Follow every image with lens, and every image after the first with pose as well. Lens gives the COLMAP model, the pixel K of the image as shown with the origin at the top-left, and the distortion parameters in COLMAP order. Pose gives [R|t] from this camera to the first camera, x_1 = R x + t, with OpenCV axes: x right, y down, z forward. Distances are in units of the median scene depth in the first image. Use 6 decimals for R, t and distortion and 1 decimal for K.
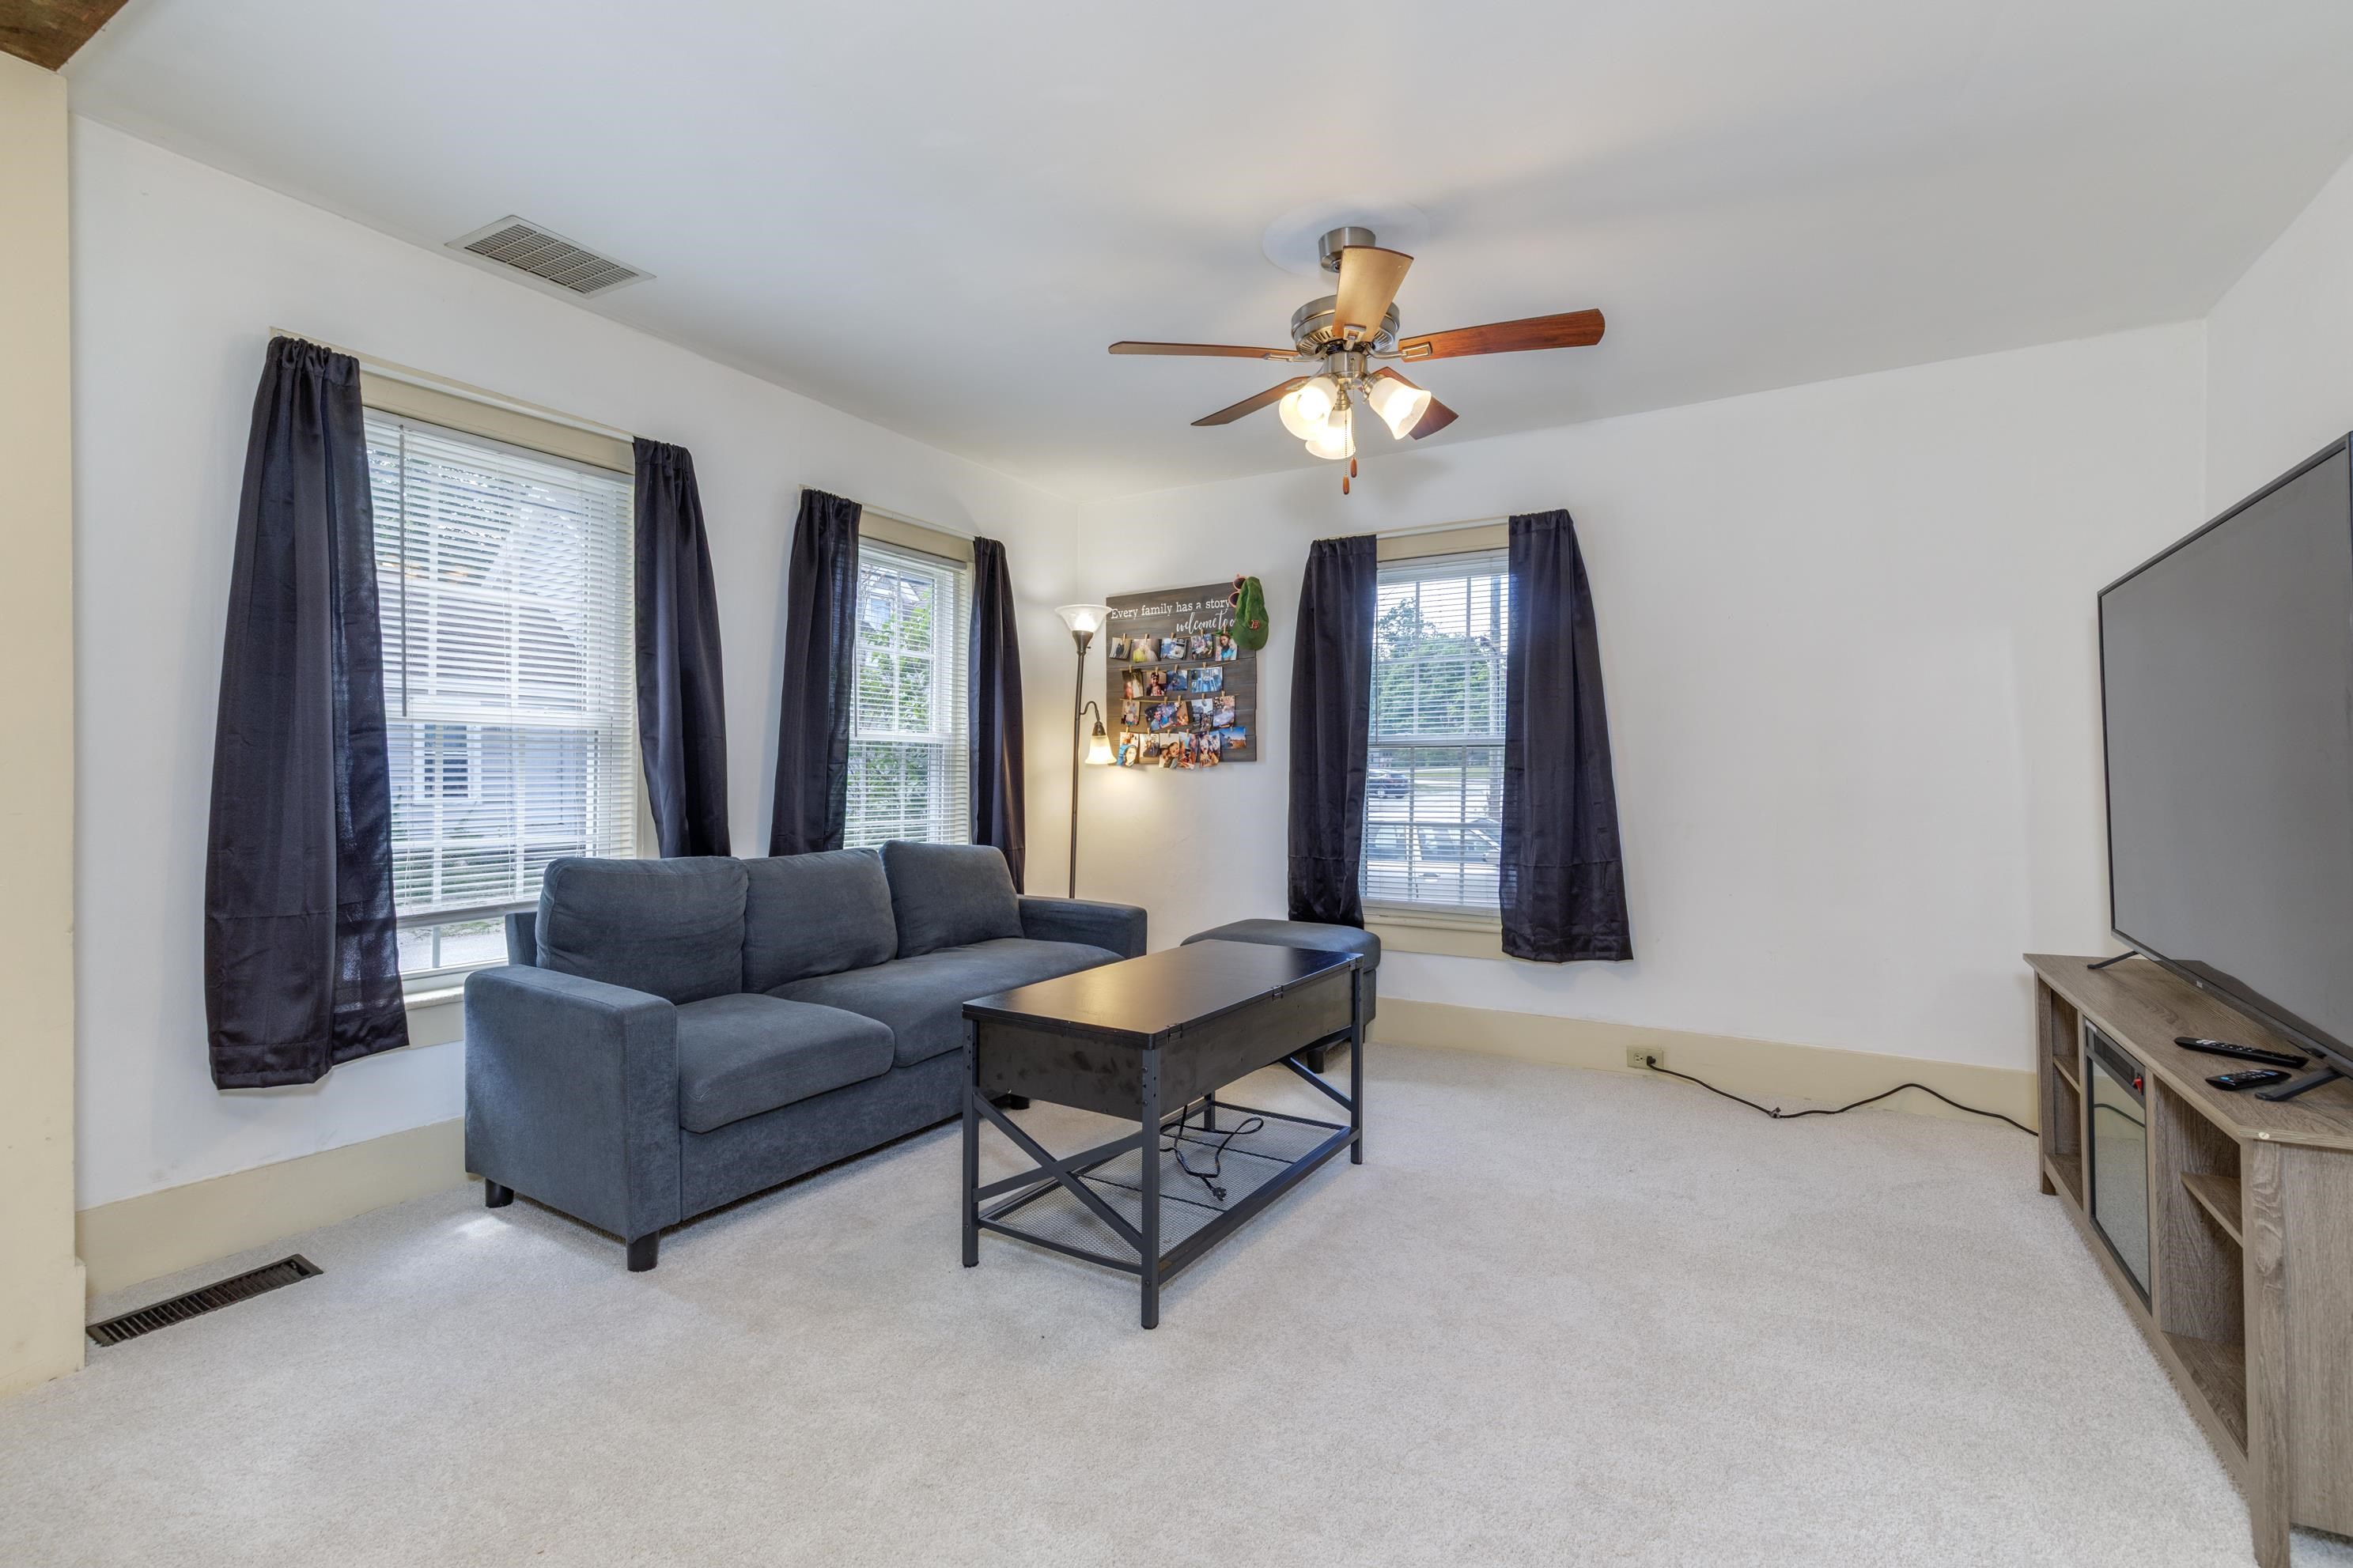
lens RADIAL K [[1059.6, 0, 1153.2], [0, 1059.6, 777.2], [0, 0, 1]] dist [0.003611, -0.000818]
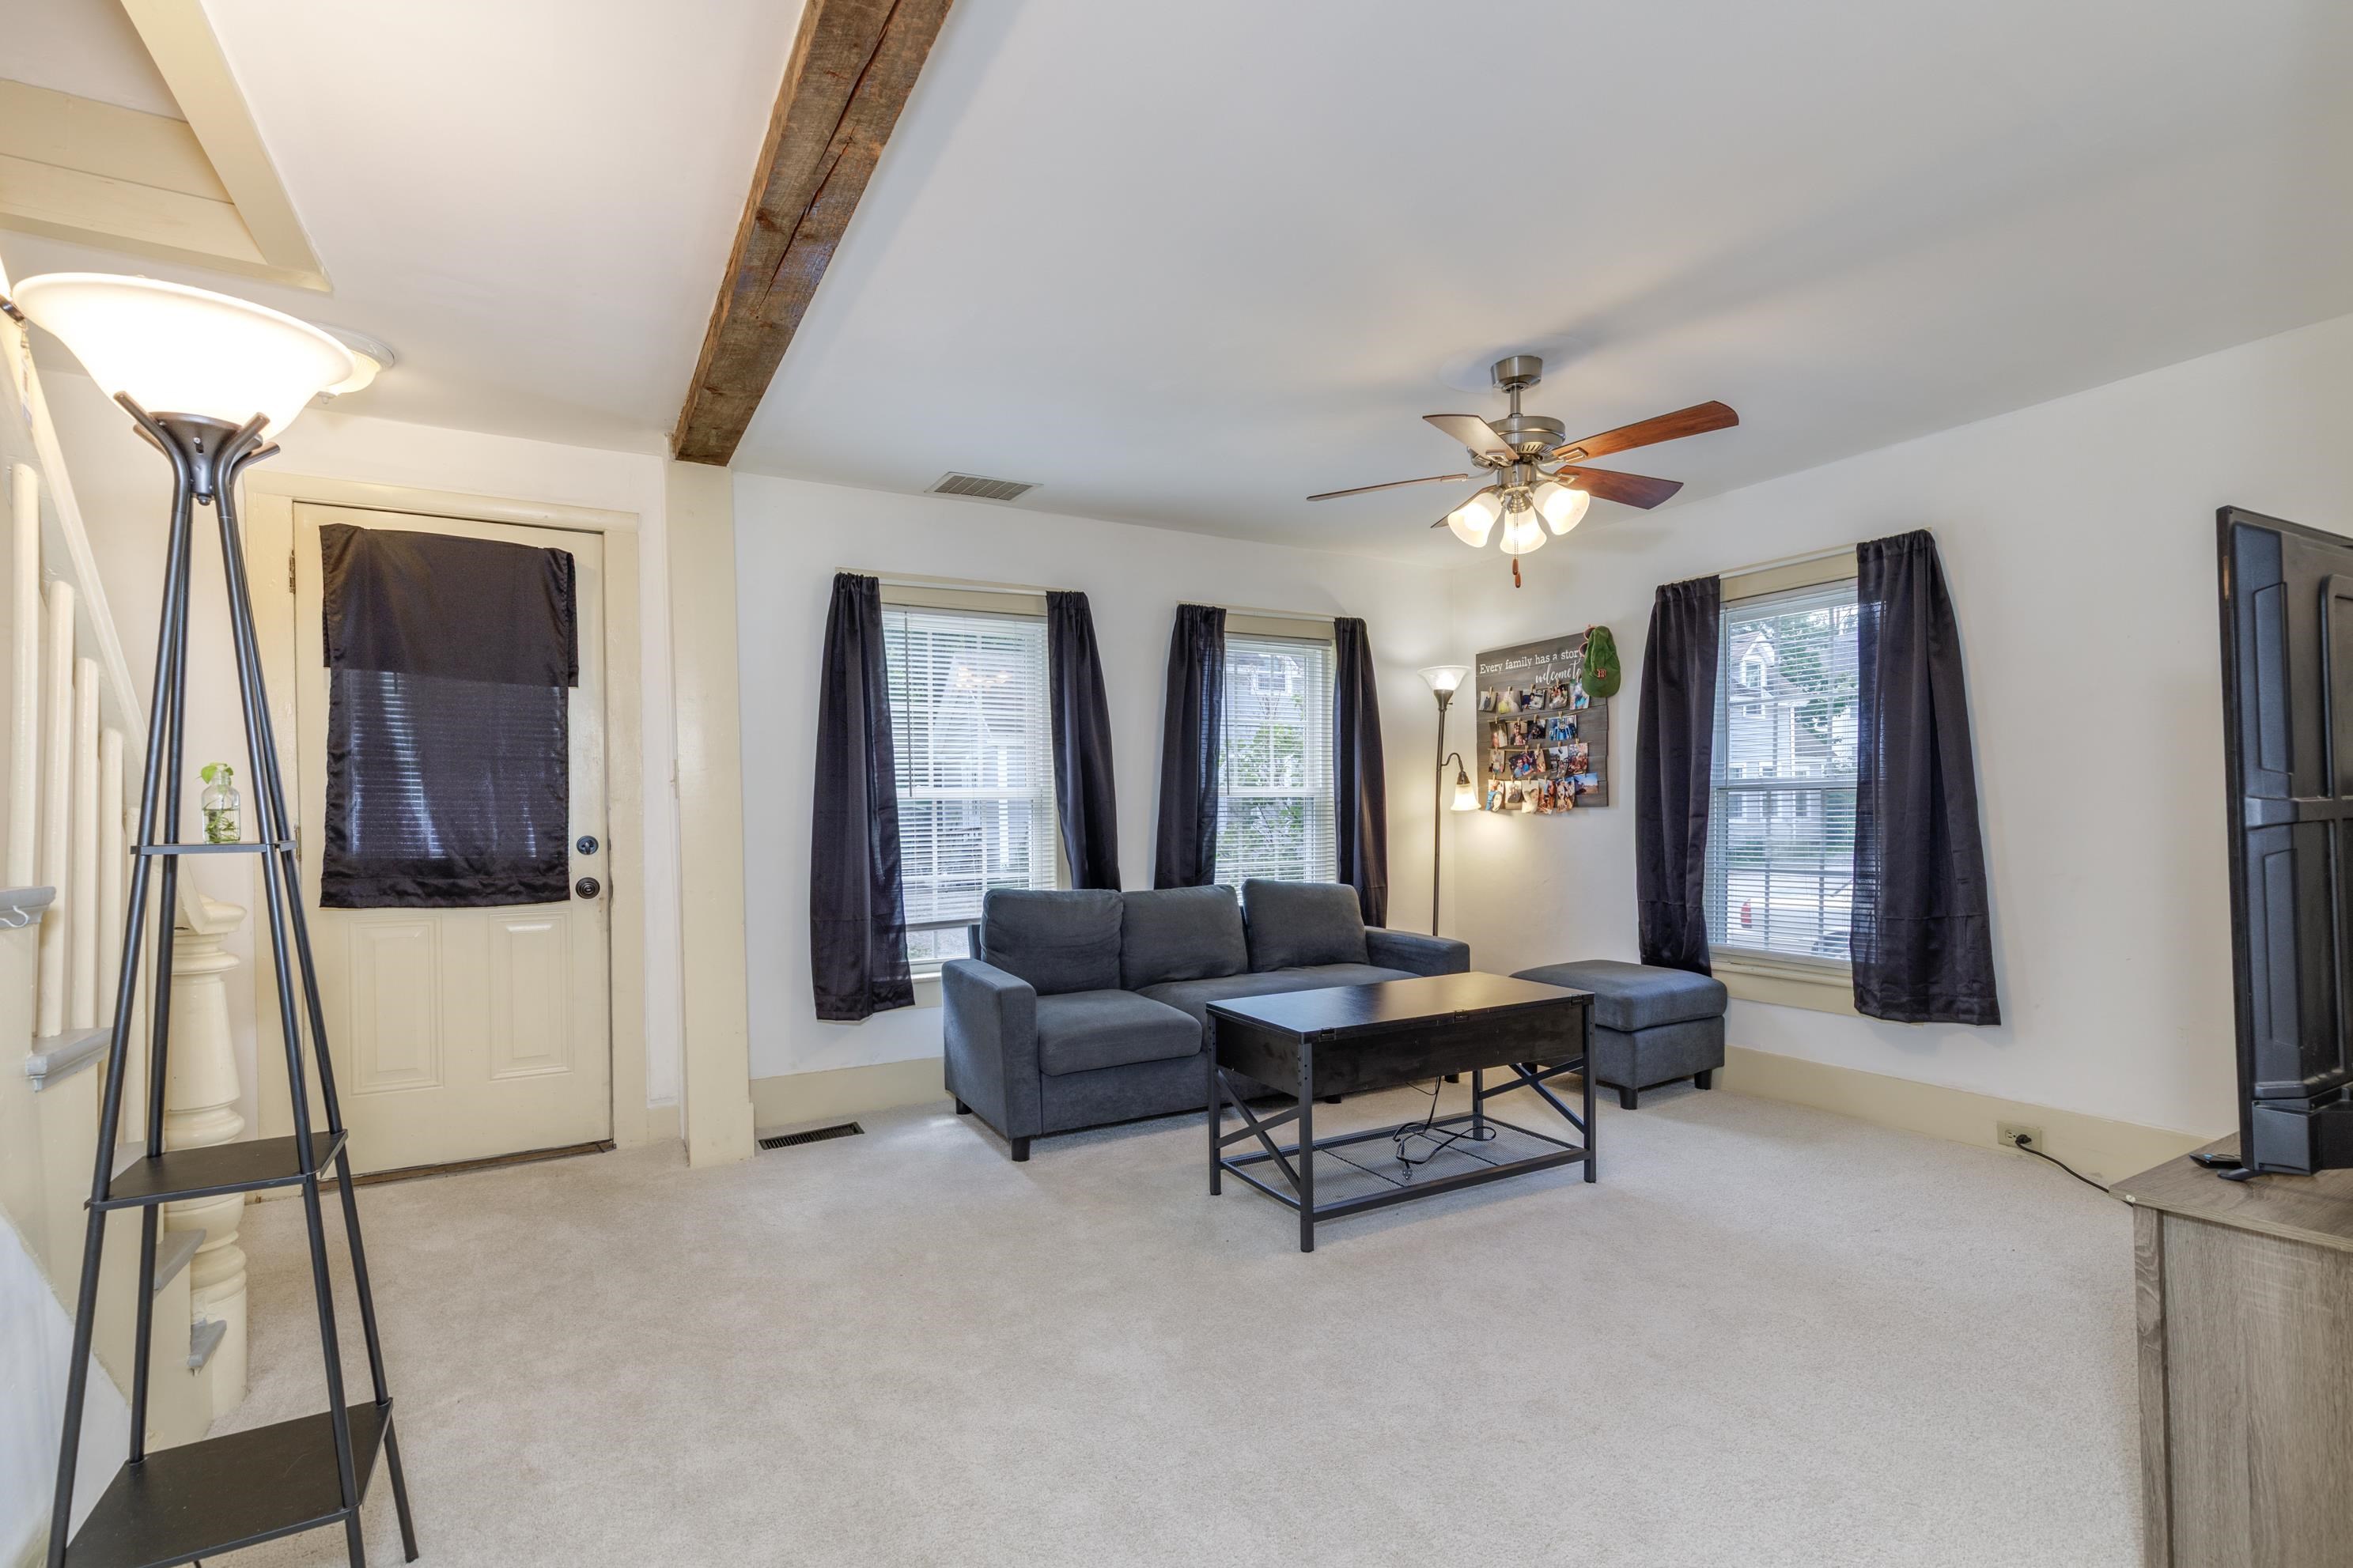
lens RADIAL K [[1059.6, 0, 1150.8], [0, 1059.6, 829.2], [0, 0, 1]] dist [0.003611, -0.000818]
pose [[0.869668, -0.006126, -0.493599, 0.267777], [0.016293, 0.999734, 0.016299, -0.020626], [0.493368, -0.022217, 0.869537, -0.134670]]
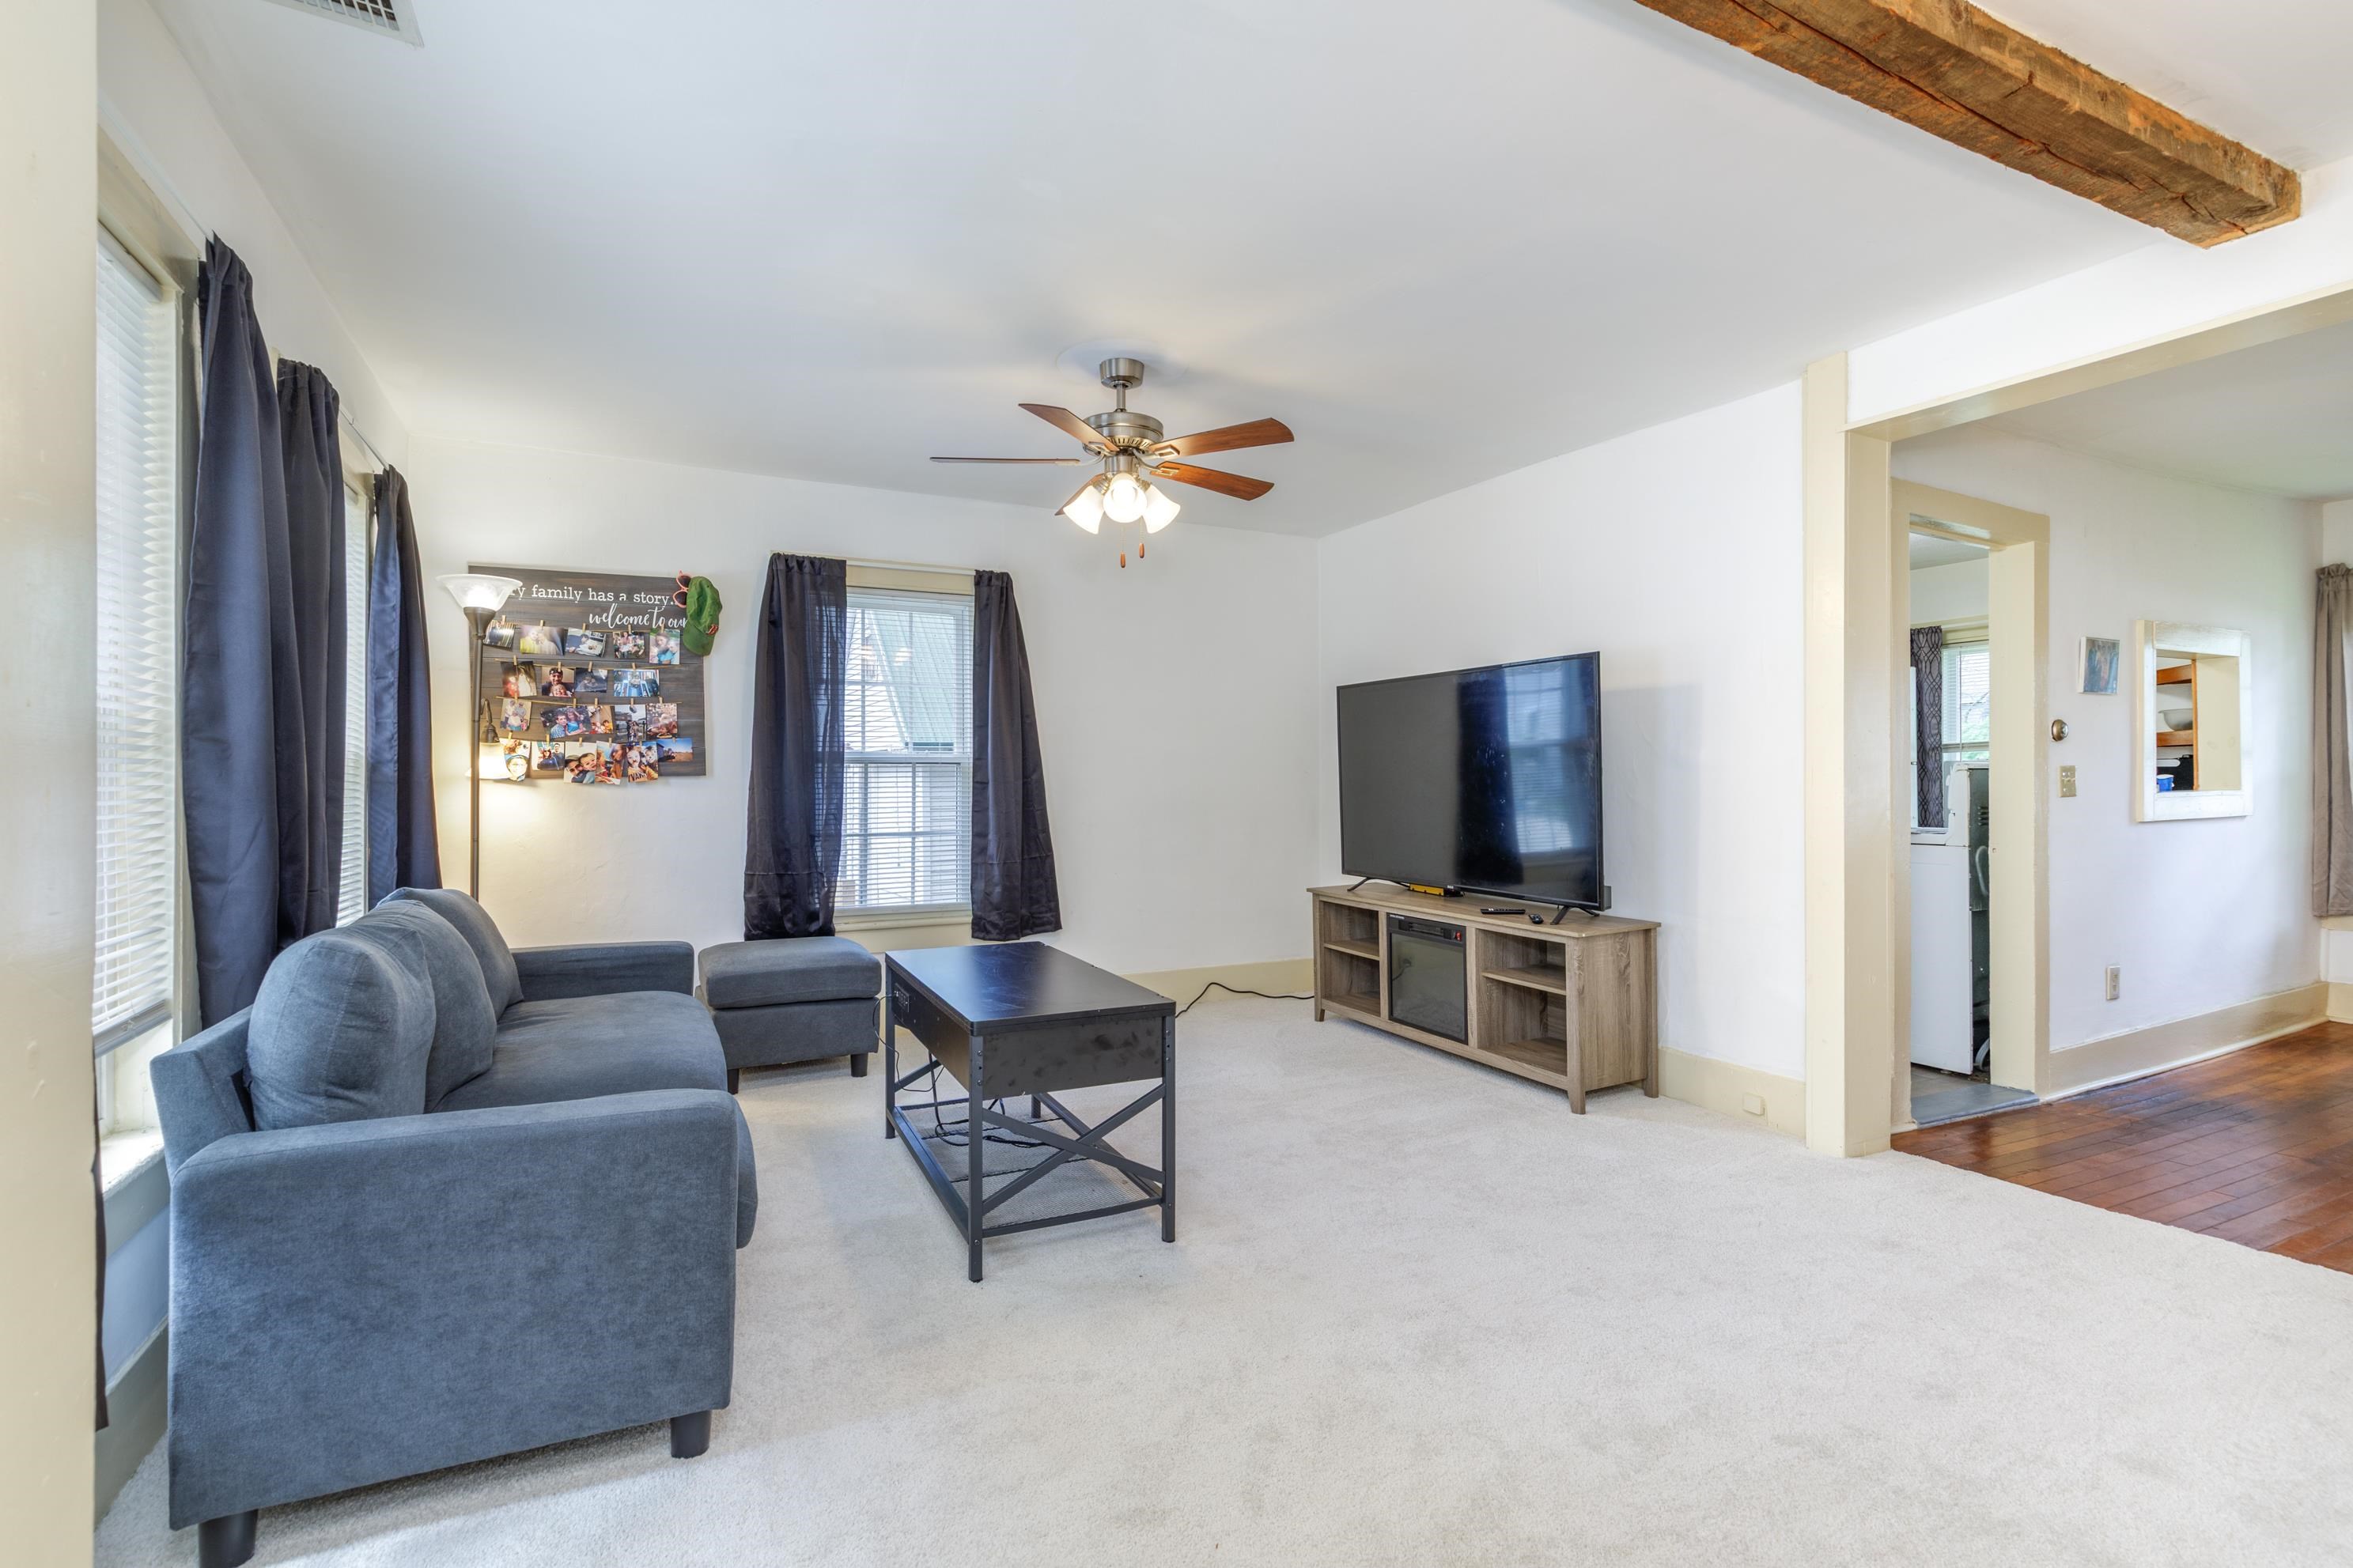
lens RADIAL K [[1059.6, 0, 1177.6], [0, 1059.6, 791.0], [0, 0, 1]] dist [0.003611, -0.000818]
pose [[0.537671, -0.011177, 0.843081, -0.573005], [0.006532, 0.999937, 0.009091, -0.008854], [-0.843129, 0.000619, 0.537710, 0.181842]]
